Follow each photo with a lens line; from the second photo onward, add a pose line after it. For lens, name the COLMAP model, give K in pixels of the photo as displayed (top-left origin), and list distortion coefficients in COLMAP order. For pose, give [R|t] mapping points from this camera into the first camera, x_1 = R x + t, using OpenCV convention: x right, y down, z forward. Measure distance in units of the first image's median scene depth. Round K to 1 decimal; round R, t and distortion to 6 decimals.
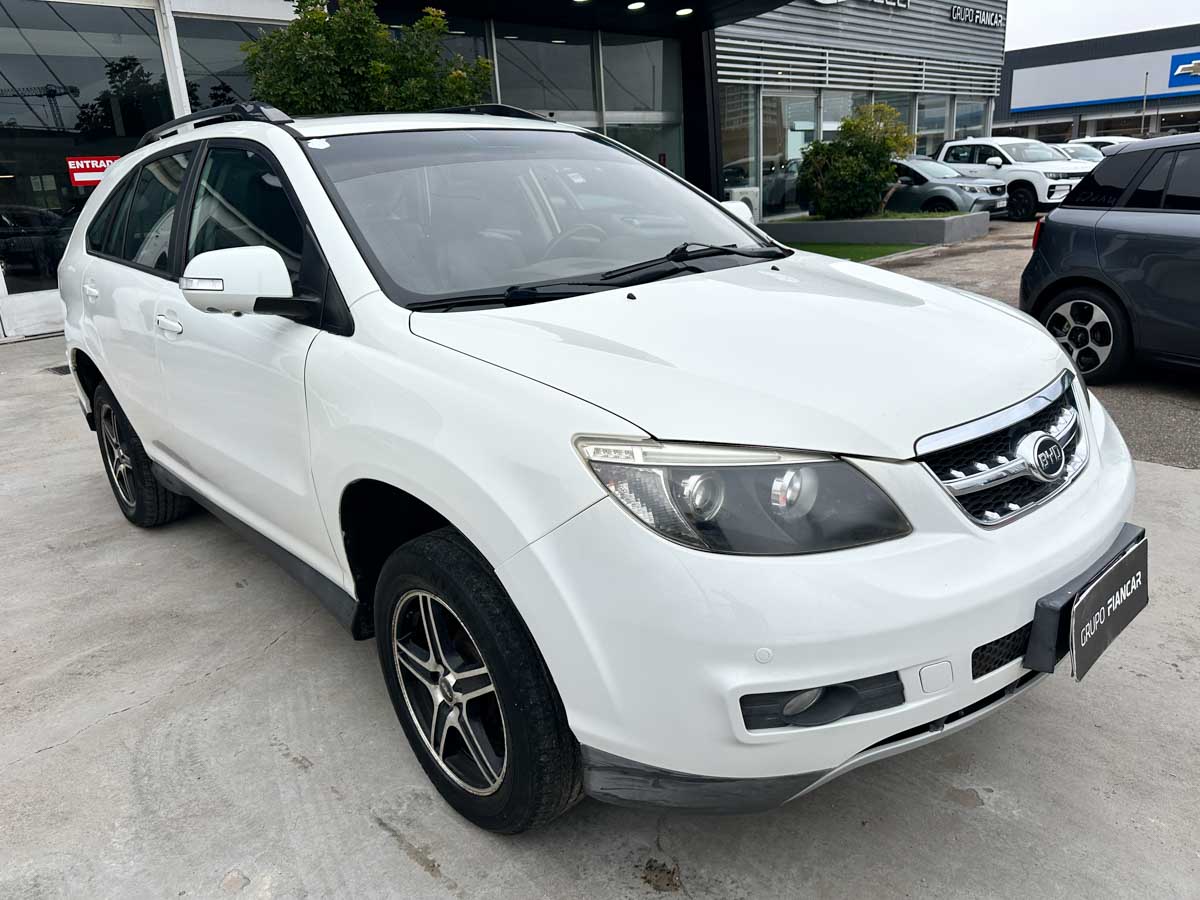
lens RADIAL K [[839.0, 0, 600.0], [0, 839.0, 450.0], [0, 0, 1]] dist [0.078973, -0.109161]
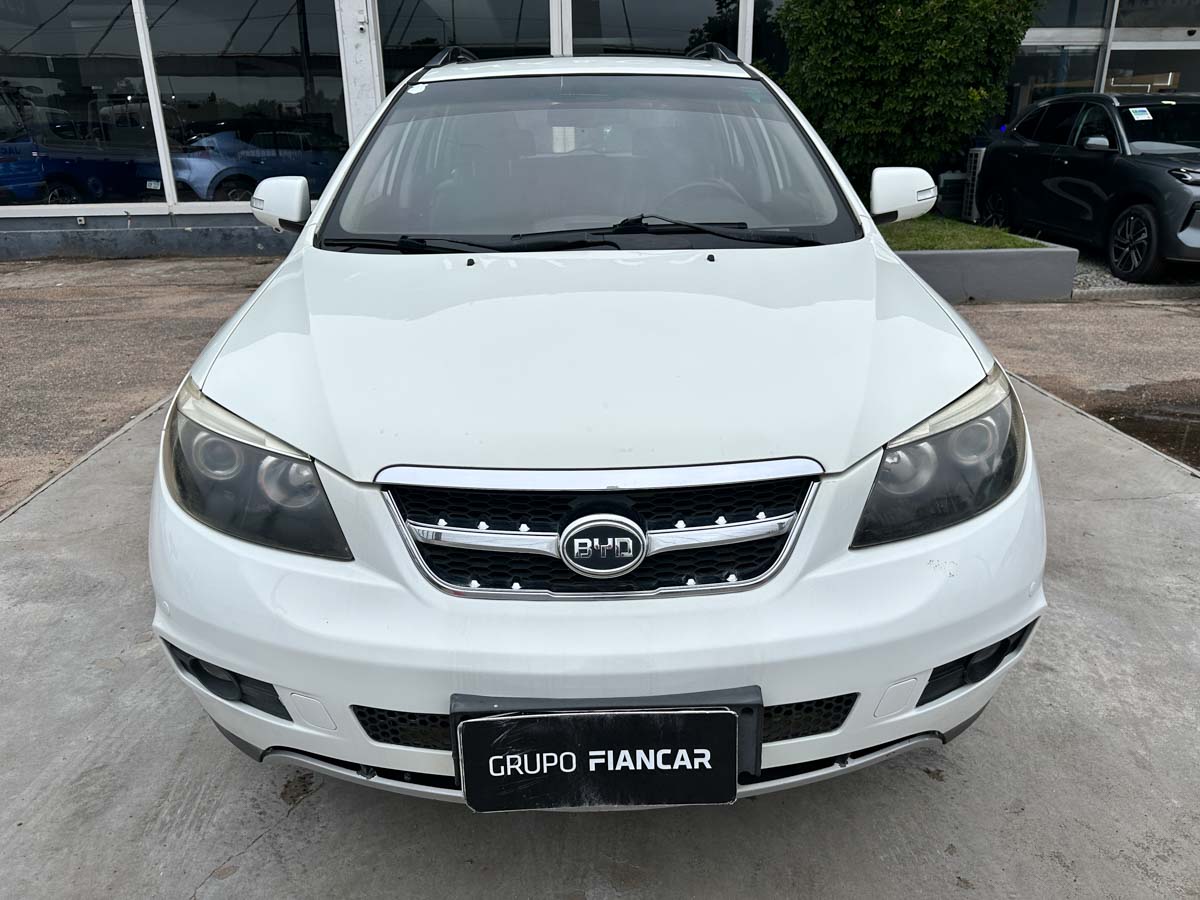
lens RADIAL K [[828.3, 0, 564.4], [0, 828.3, 411.4], [0, 0, 1]] dist [0.038470, -0.055097]
pose [[0.750449, 0.261038, -0.607195, 0.579422], [-0.228856, 0.964497, 0.131795, -0.127412], [0.620041, 0.040055, 0.783546, 0.235778]]
